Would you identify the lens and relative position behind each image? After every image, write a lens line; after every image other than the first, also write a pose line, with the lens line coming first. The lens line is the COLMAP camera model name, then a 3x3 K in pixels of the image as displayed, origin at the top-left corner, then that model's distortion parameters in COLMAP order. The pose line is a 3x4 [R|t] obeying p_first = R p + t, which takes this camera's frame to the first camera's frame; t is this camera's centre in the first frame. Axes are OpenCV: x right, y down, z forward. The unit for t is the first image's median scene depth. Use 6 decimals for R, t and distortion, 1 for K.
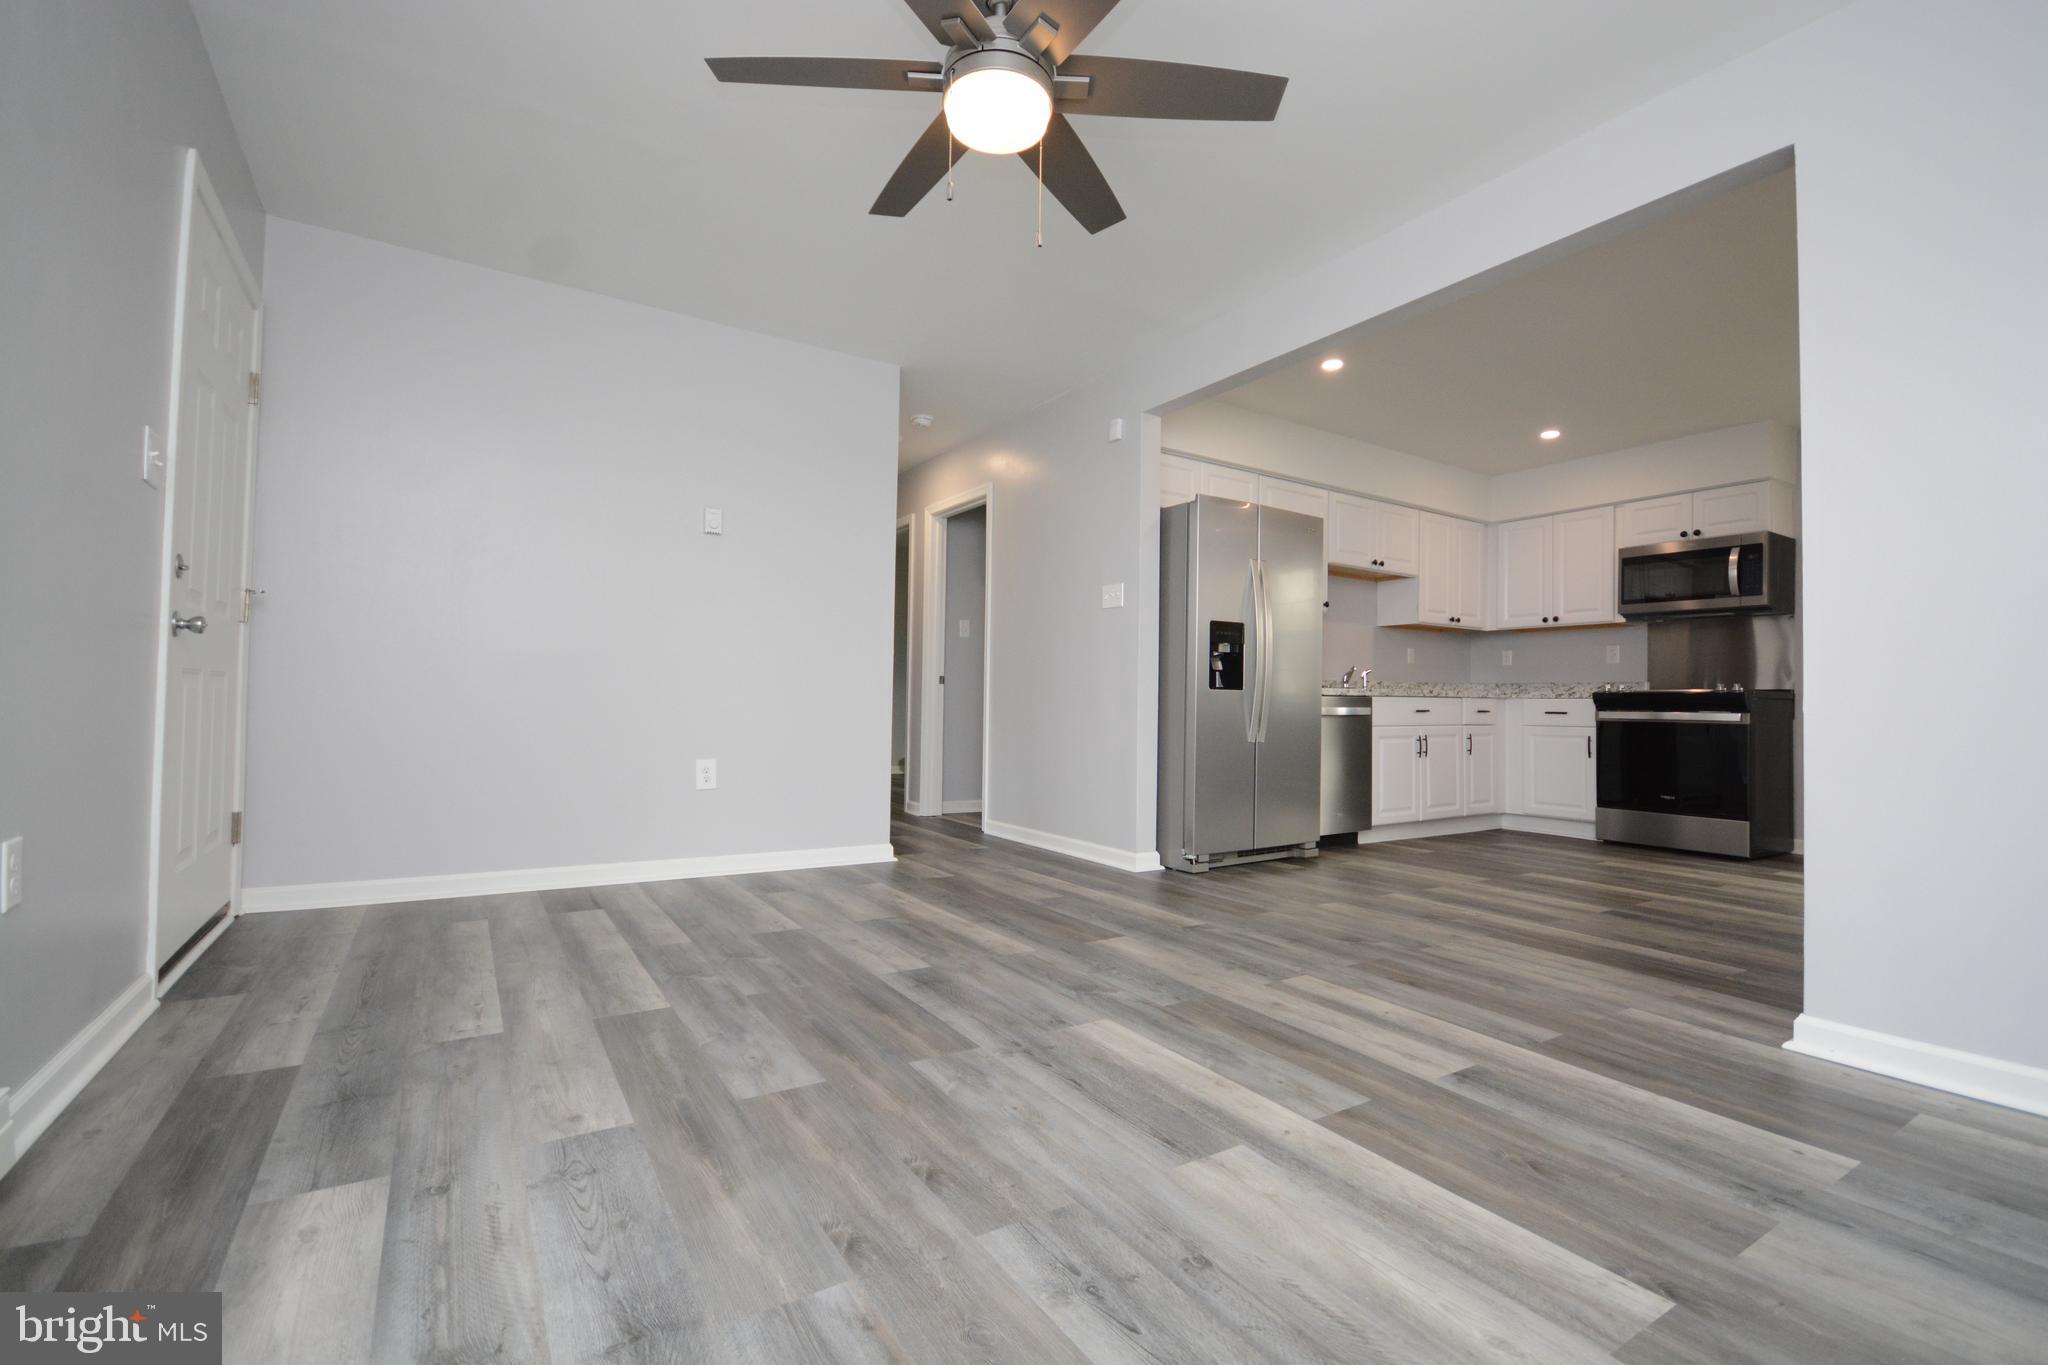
lens RADIAL K [[893.8, 0, 1024.0], [0, 893.8, 682.5], [0, 0, 1]] dist [0.000537, -0.000320]
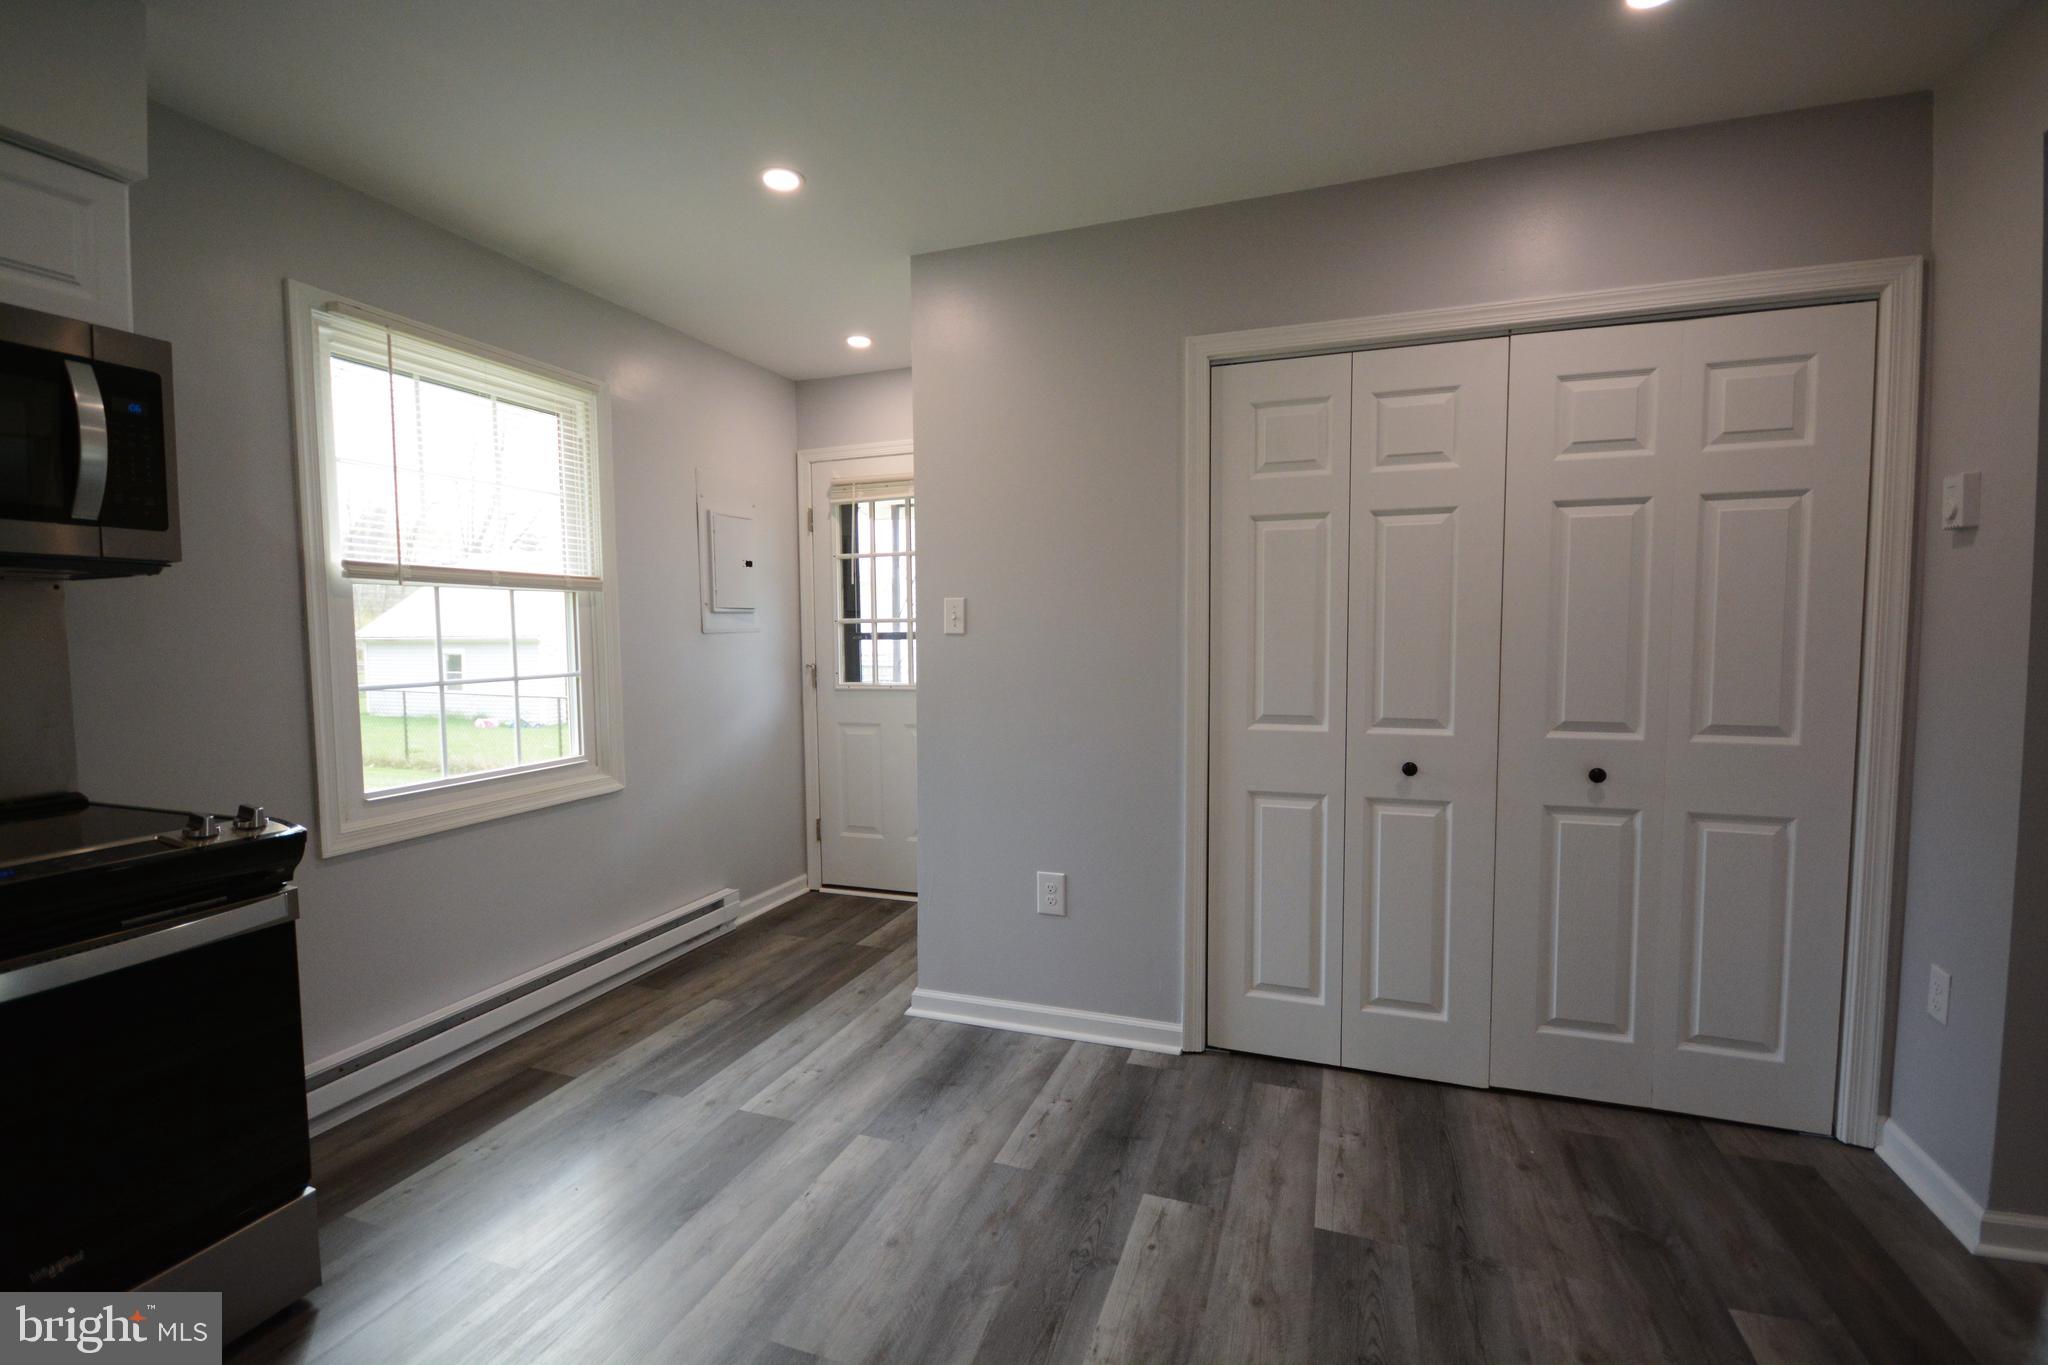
lens RADIAL K [[890.7, 0, 1024.0], [0, 890.7, 682.5], [0, 0, 1]] dist [0.002397, -0.012688]
pose [[-0.613705, -0.061024, 0.787174, 0.328830], [-0.022861, 0.997964, 0.059542, -0.062030], [-0.789204, 0.018546, -0.613851, 0.864883]]
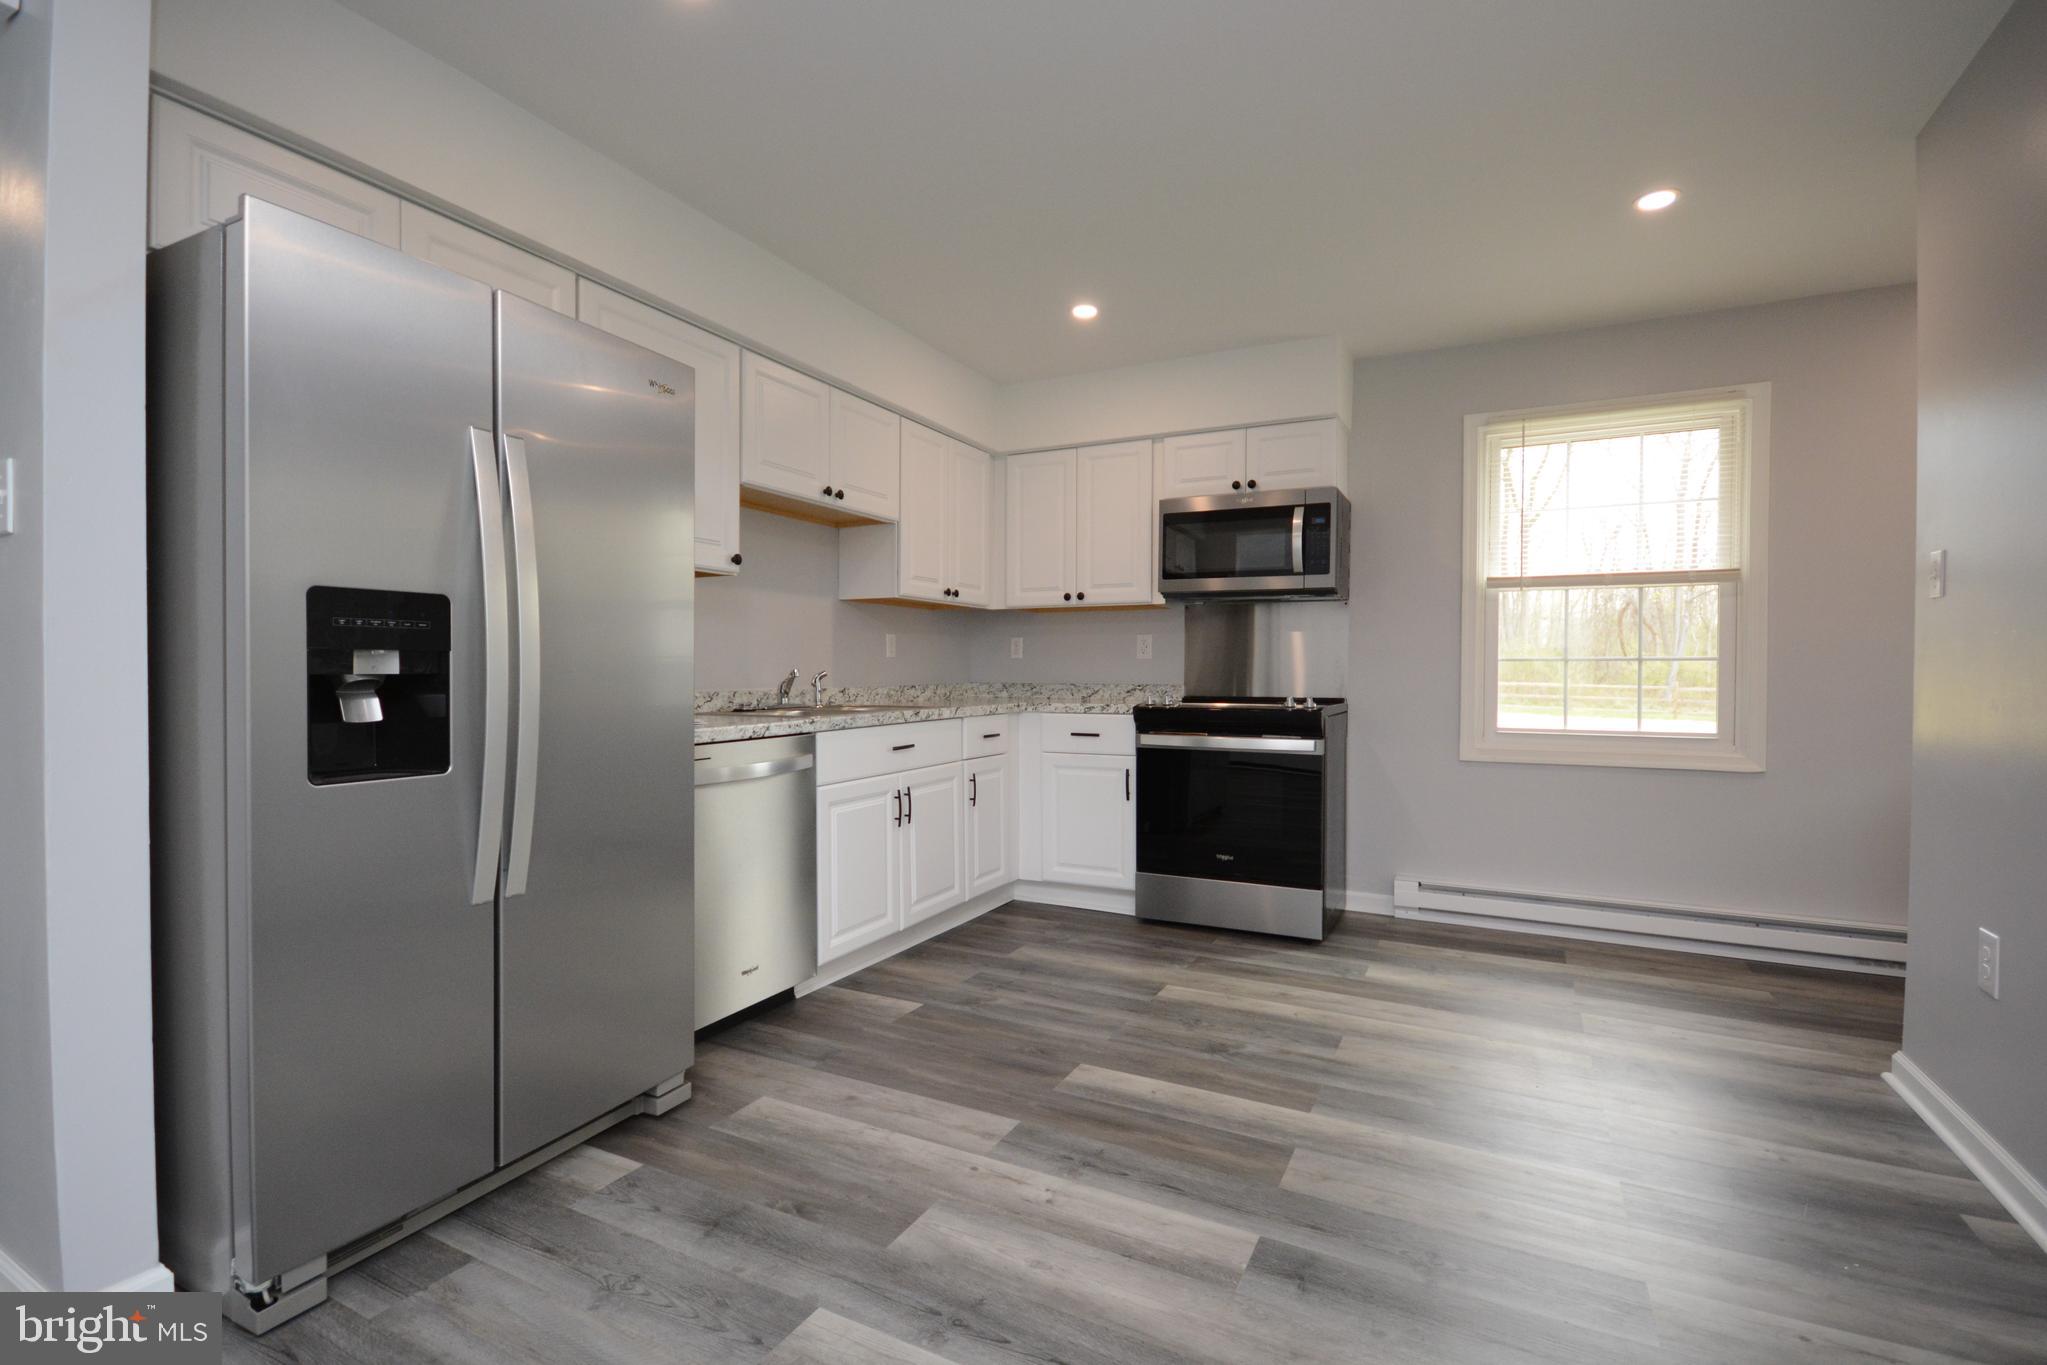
lens RADIAL K [[928.5, 0, 1023.5], [0, 928.5, 682.5], [0, 0, 1]] dist [-0.001784, -0.000192]
pose [[0.863332, -0.019808, 0.504248, 0.201904], [-0.001230, 0.999144, 0.041354, -0.036369], [-0.504636, -0.036323, 0.862568, 0.423551]]
